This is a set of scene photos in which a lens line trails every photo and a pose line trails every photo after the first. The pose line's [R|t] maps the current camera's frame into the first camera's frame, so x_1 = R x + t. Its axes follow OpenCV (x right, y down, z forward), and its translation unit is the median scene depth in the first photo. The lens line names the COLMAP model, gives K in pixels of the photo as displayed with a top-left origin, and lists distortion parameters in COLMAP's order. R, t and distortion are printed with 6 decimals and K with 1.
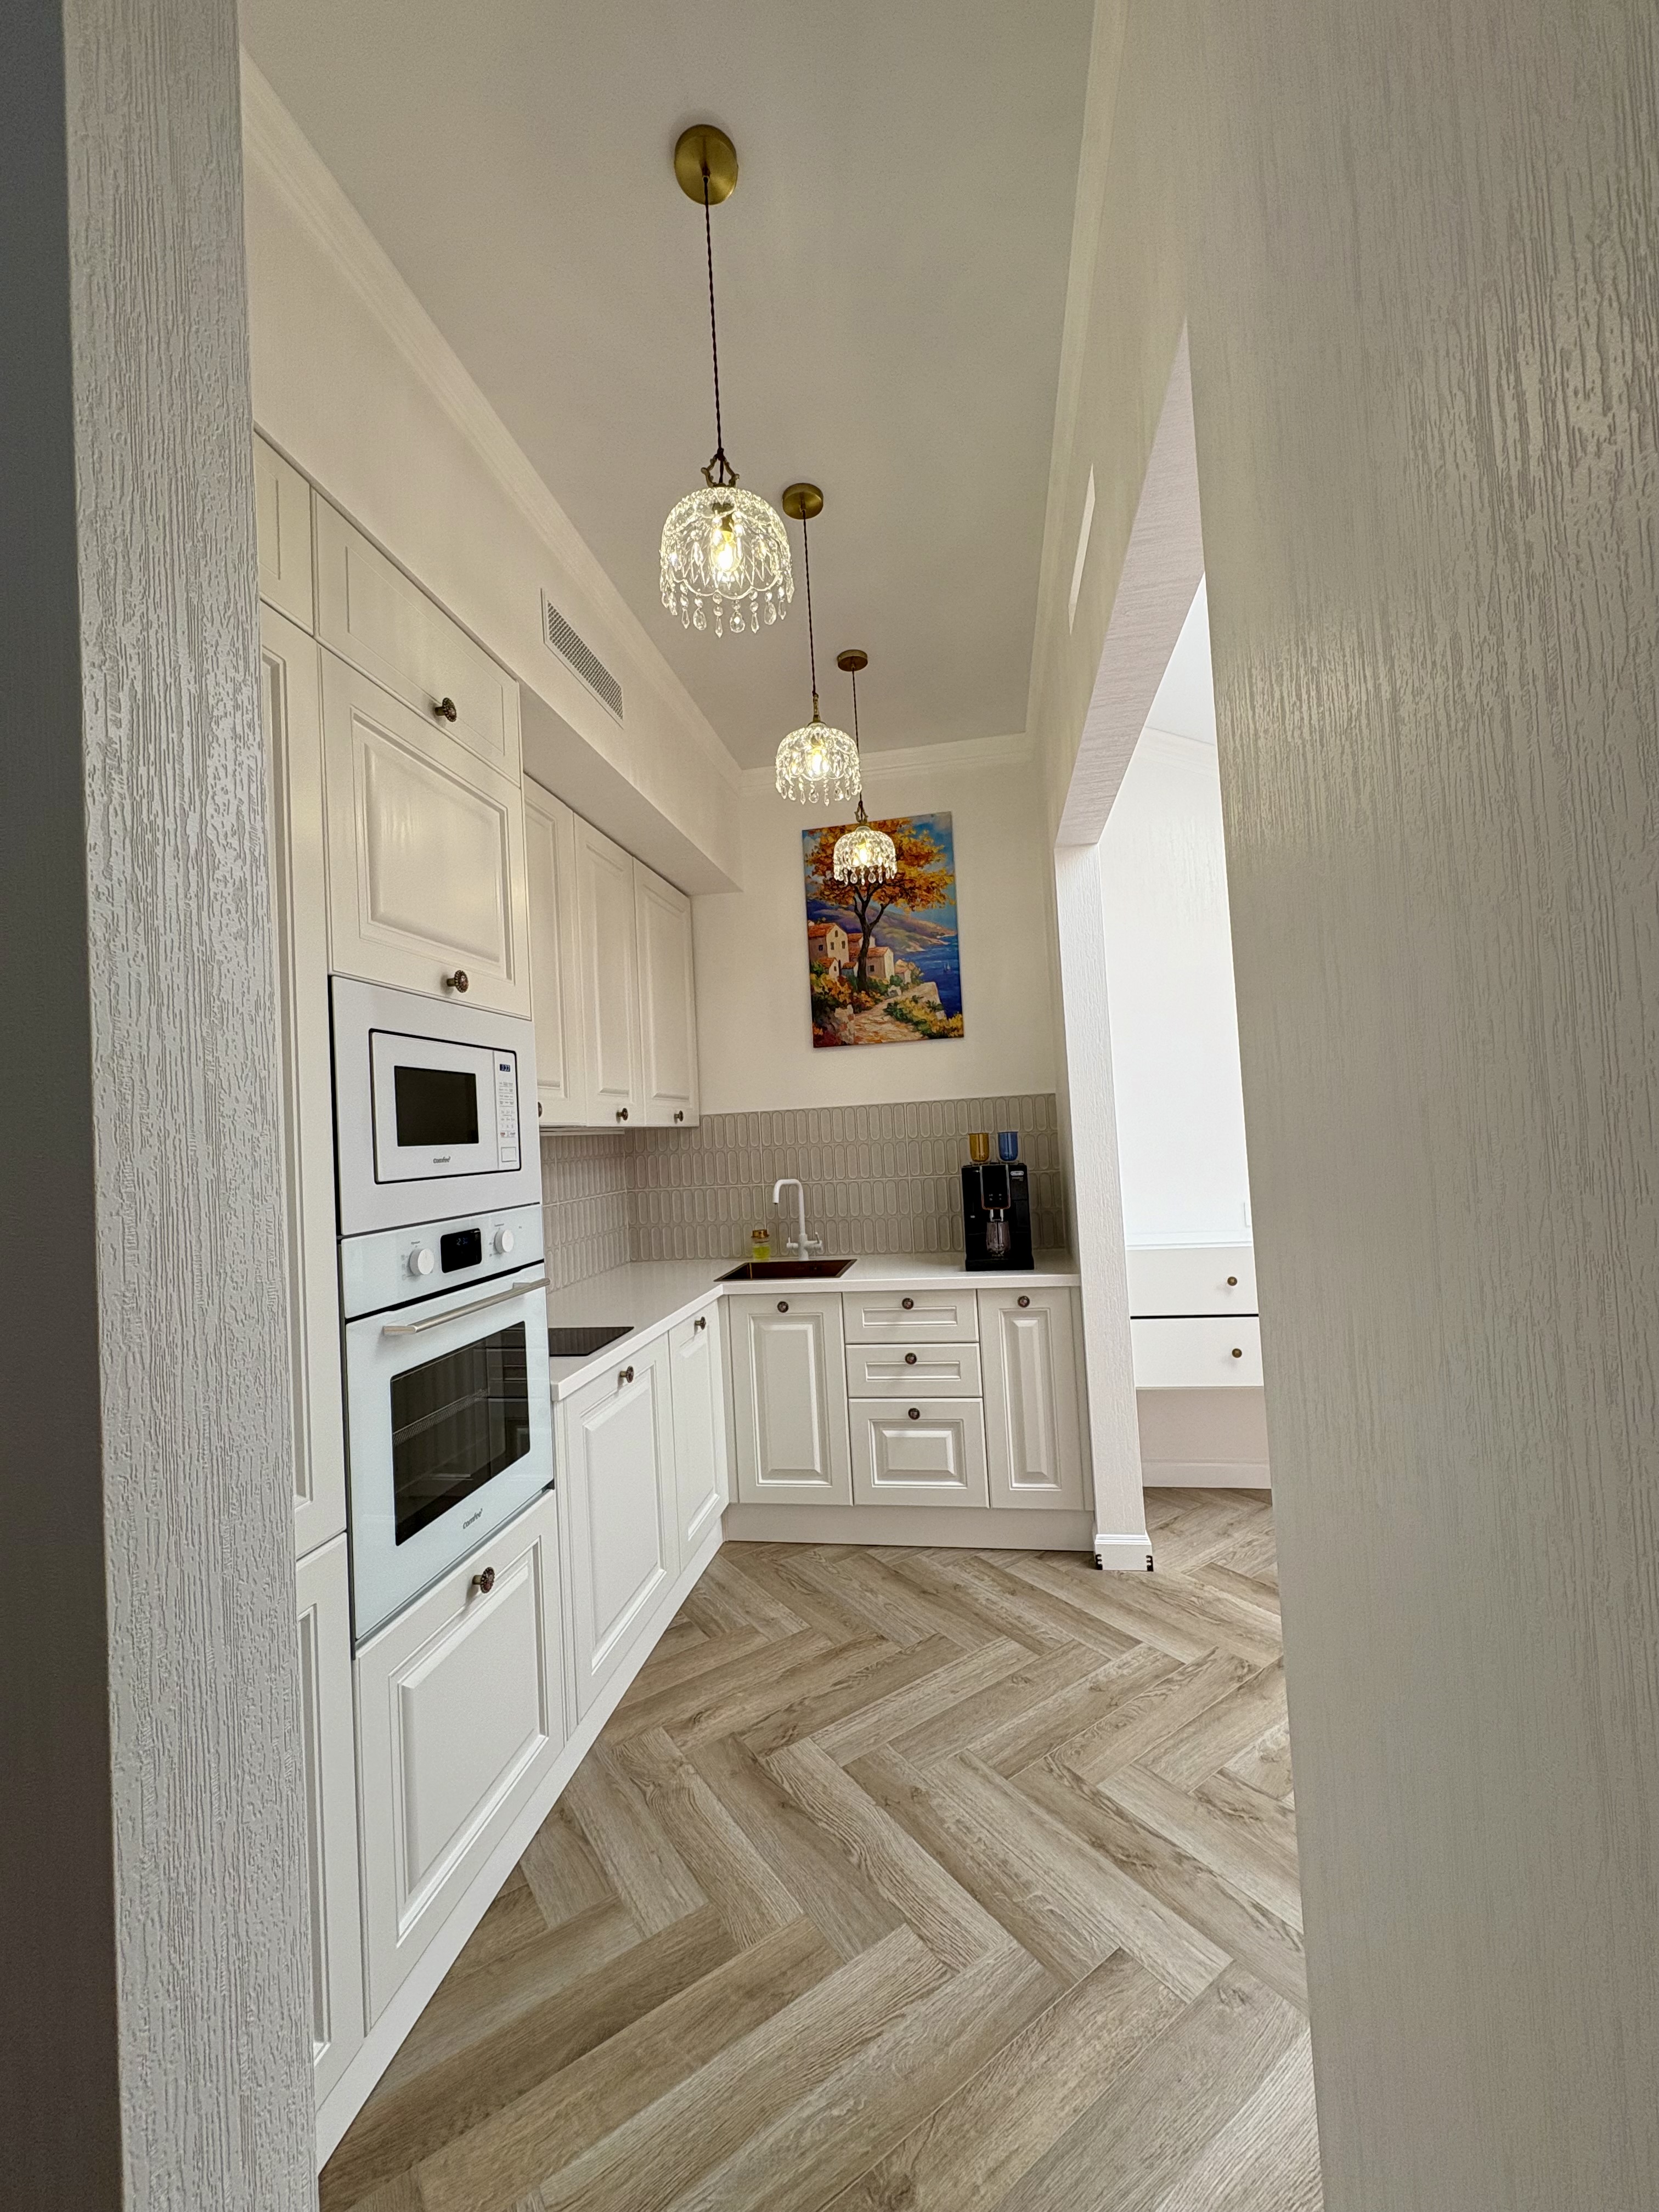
lens RADIAL K [[882.7, 0, 828.2], [0, 882.7, 1104.6], [0, 0, 1]] dist [-0.000156, -0.000116]
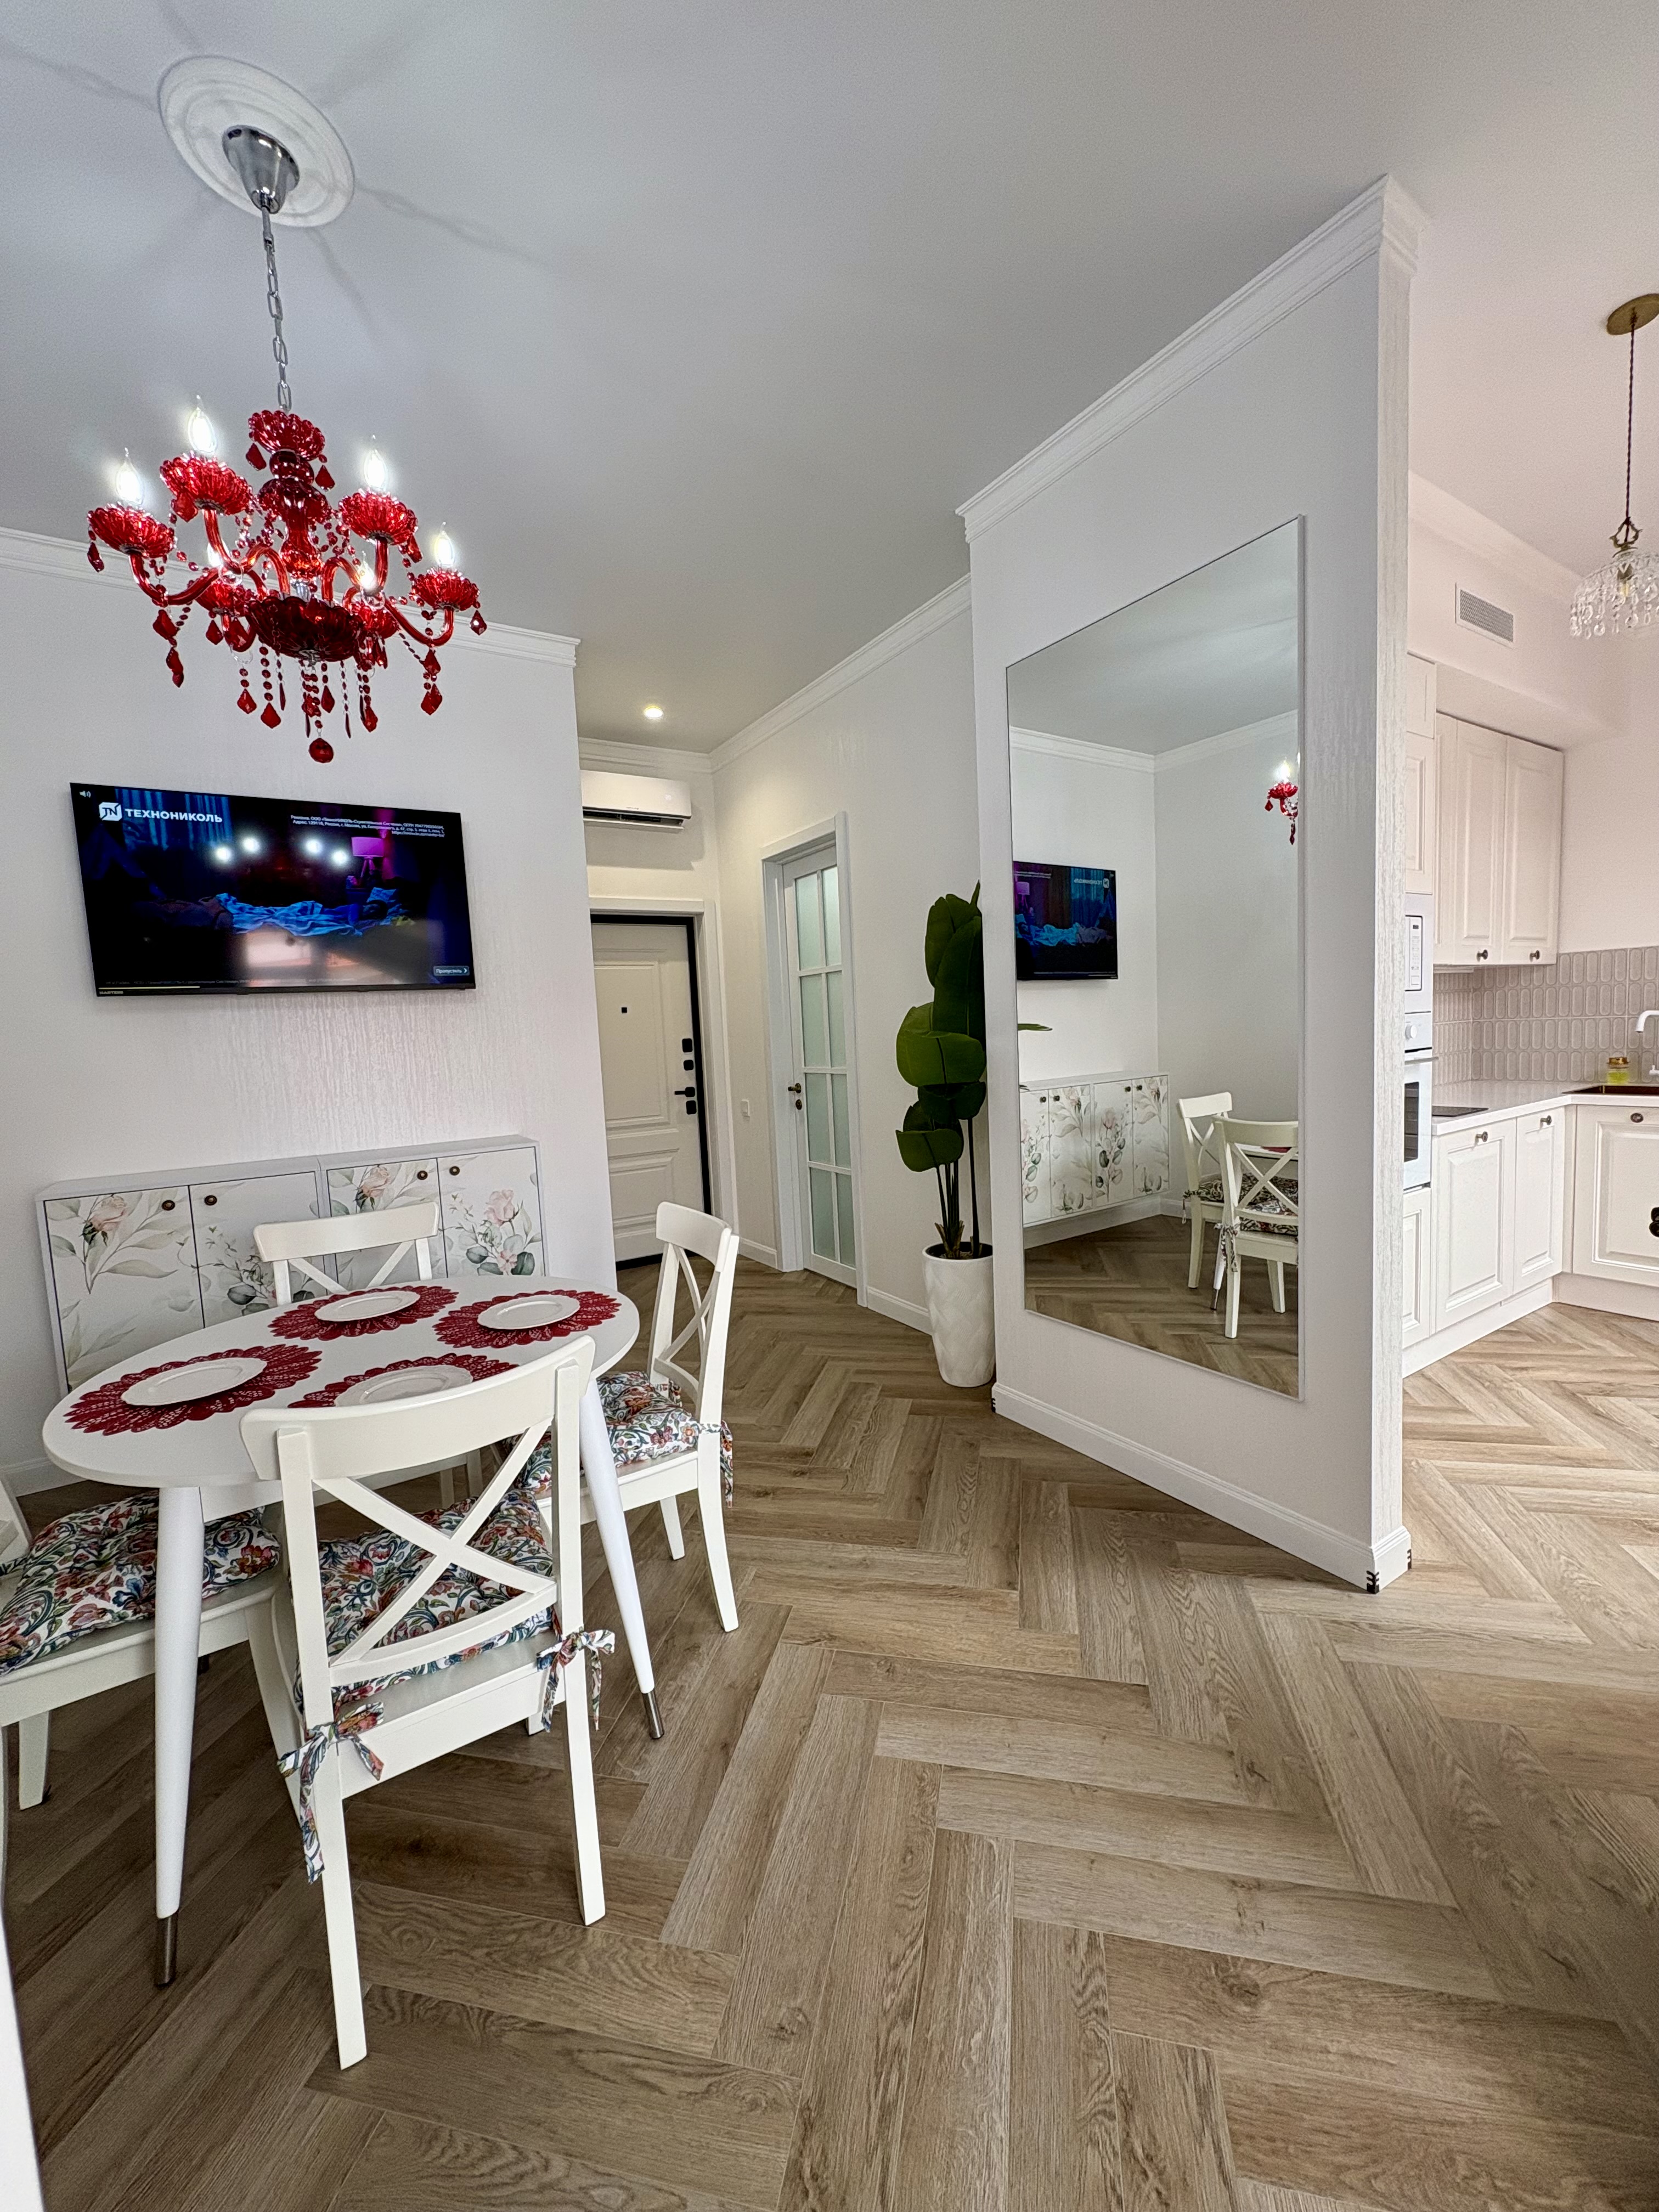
lens RADIAL K [[882.7, 0, 828.2], [0, 882.7, 1104.6], [0, 0, 1]] dist [-0.000156, -0.000116]
pose [[0.684956, 0.086374, -0.723447, 0.049397], [0.035527, 0.987807, 0.151574, -0.001559], [0.727718, -0.129523, 0.673536, -0.468797]]
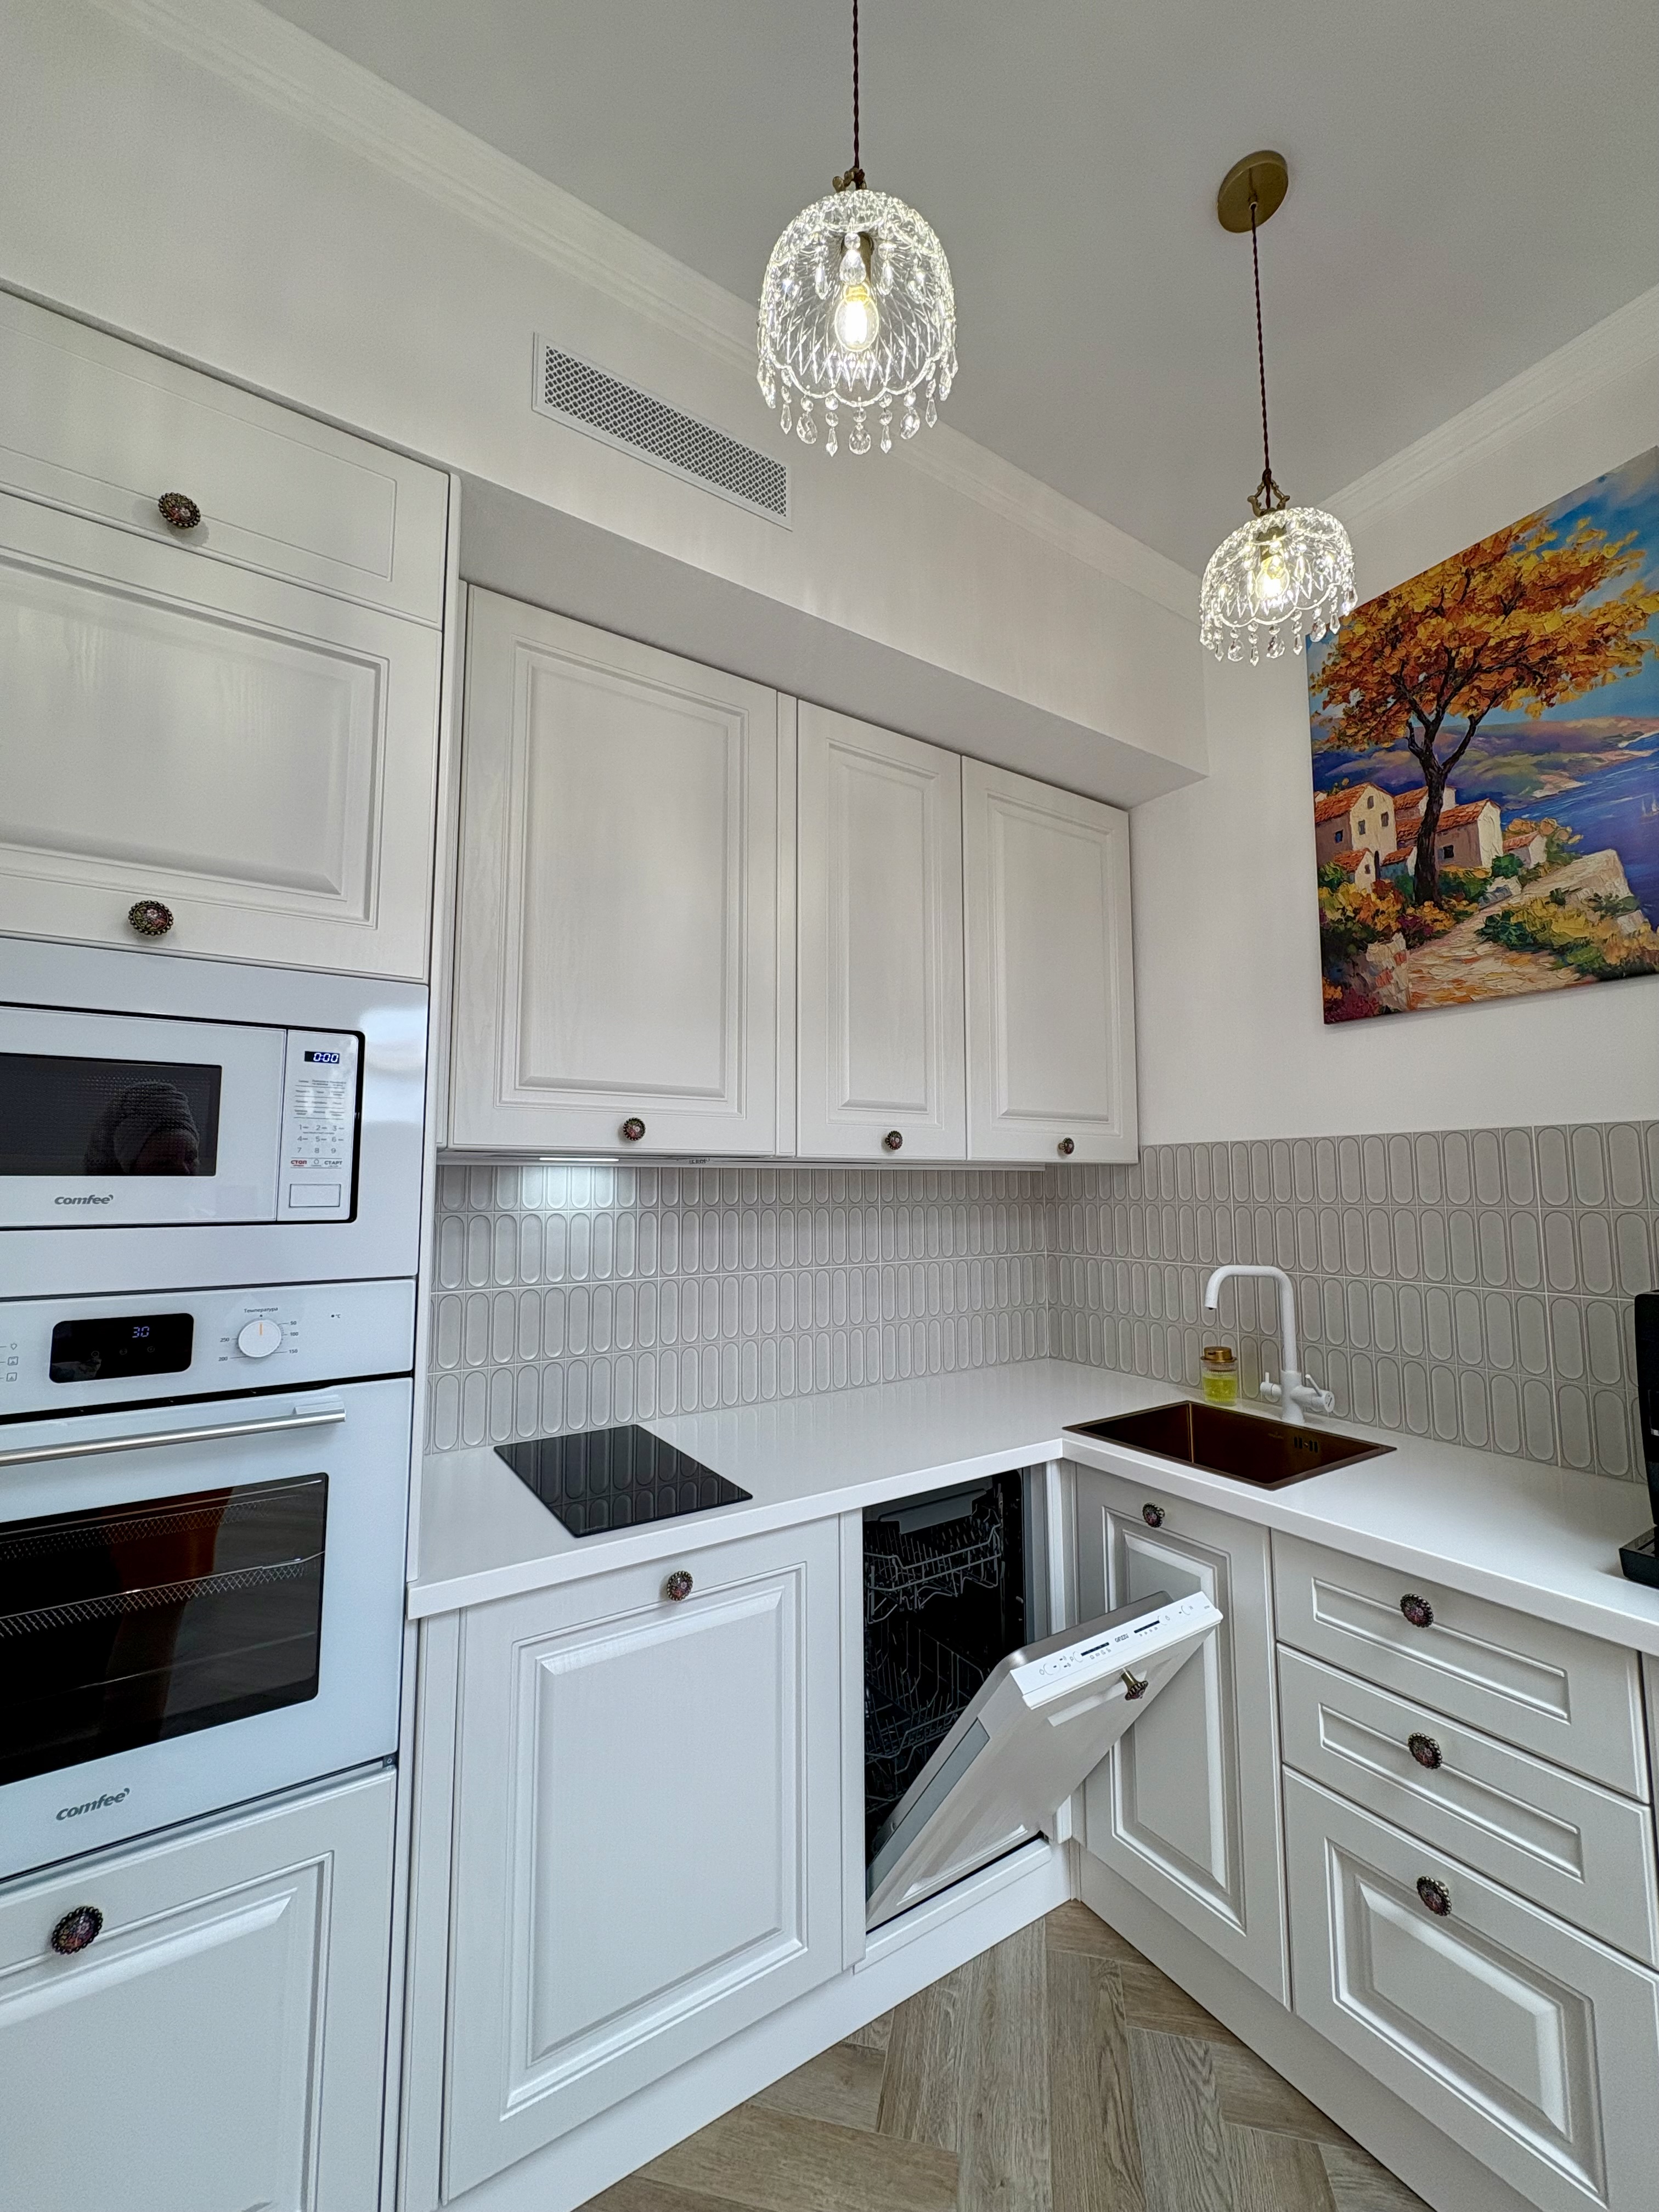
lens RADIAL K [[882.7, 0, 828.2], [0, 882.7, 1104.6], [0, 0, 1]] dist [-0.000156, -0.000116]
pose [[0.682874, -0.015364, -0.730375, 0.170973], [-0.010052, 0.999487, -0.030423, 0.003833], [0.730467, 0.028117, 0.682369, 0.422061]]
